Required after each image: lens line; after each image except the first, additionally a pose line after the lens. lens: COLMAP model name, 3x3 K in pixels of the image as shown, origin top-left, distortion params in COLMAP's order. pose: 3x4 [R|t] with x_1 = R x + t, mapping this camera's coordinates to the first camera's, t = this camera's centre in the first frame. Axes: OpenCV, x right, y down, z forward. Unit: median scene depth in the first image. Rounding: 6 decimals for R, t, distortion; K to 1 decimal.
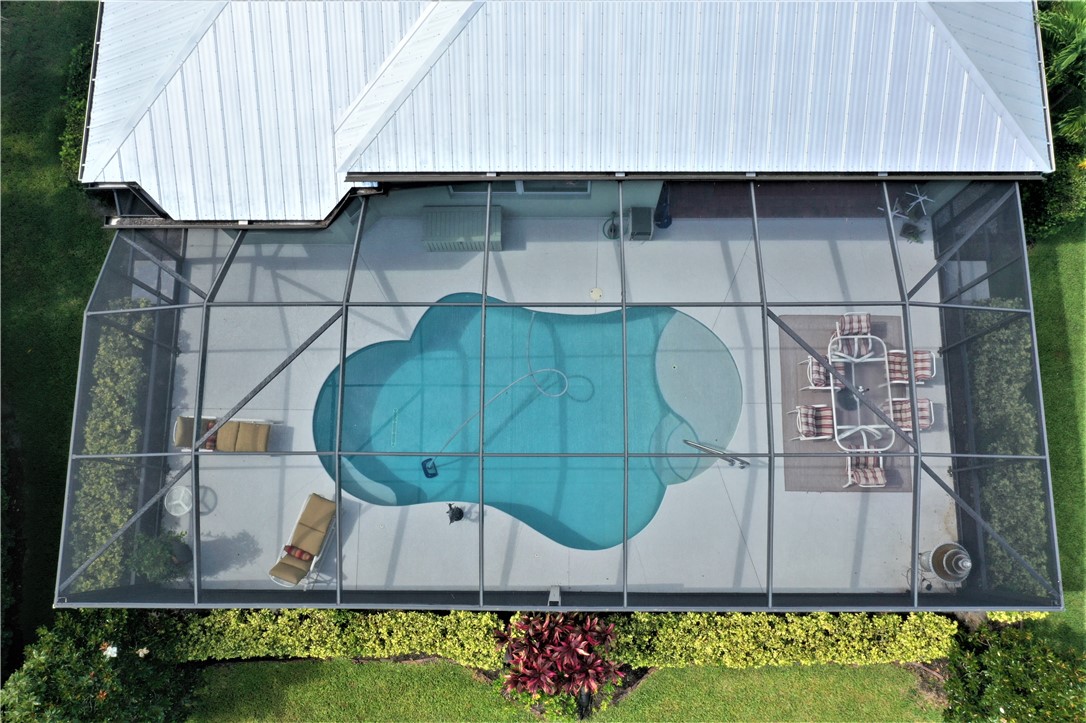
lens RADIAL K [[819.8, 0, 543.0], [0, 819.8, 361.5], [0, 0, 1]] dist [-0.005624, -0.002730]
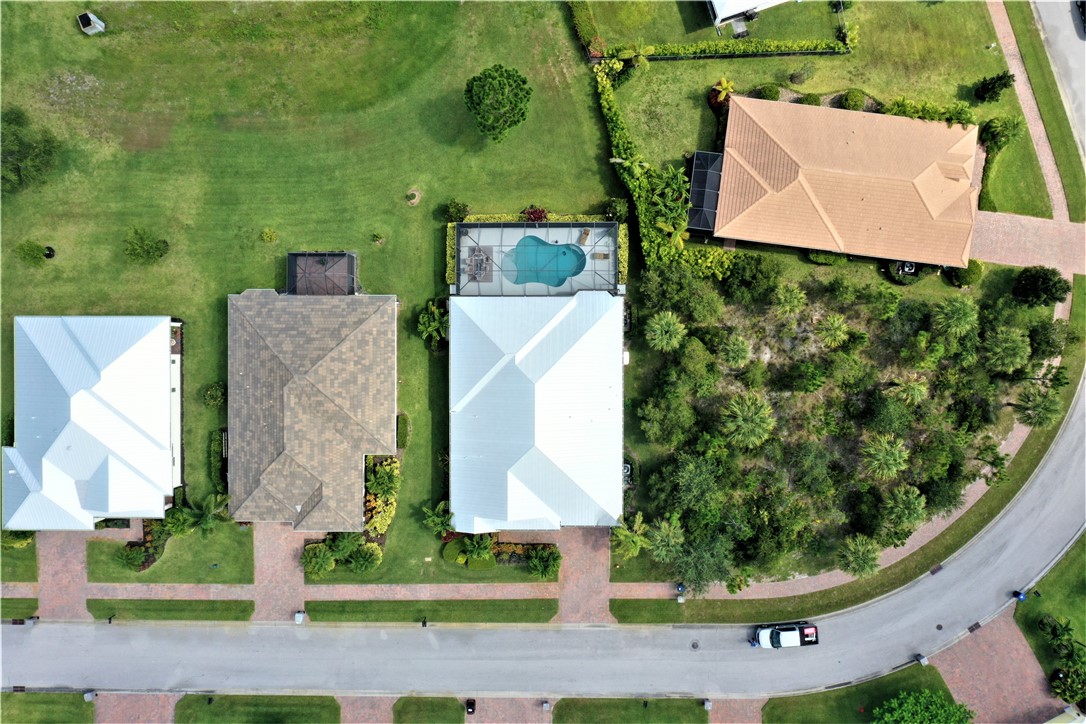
lens RADIAL K [[932.2, 0, 543.0], [0, 932.2, 362.0], [0, 0, 1]] dist [-0.008925, -0.002232]
pose [[-0.999650, 0.003519, 0.026239, -0.172155], [0.001214, -0.983988, 0.178230, -1.599127], [0.026446, 0.178199, 0.983639, -4.624043]]
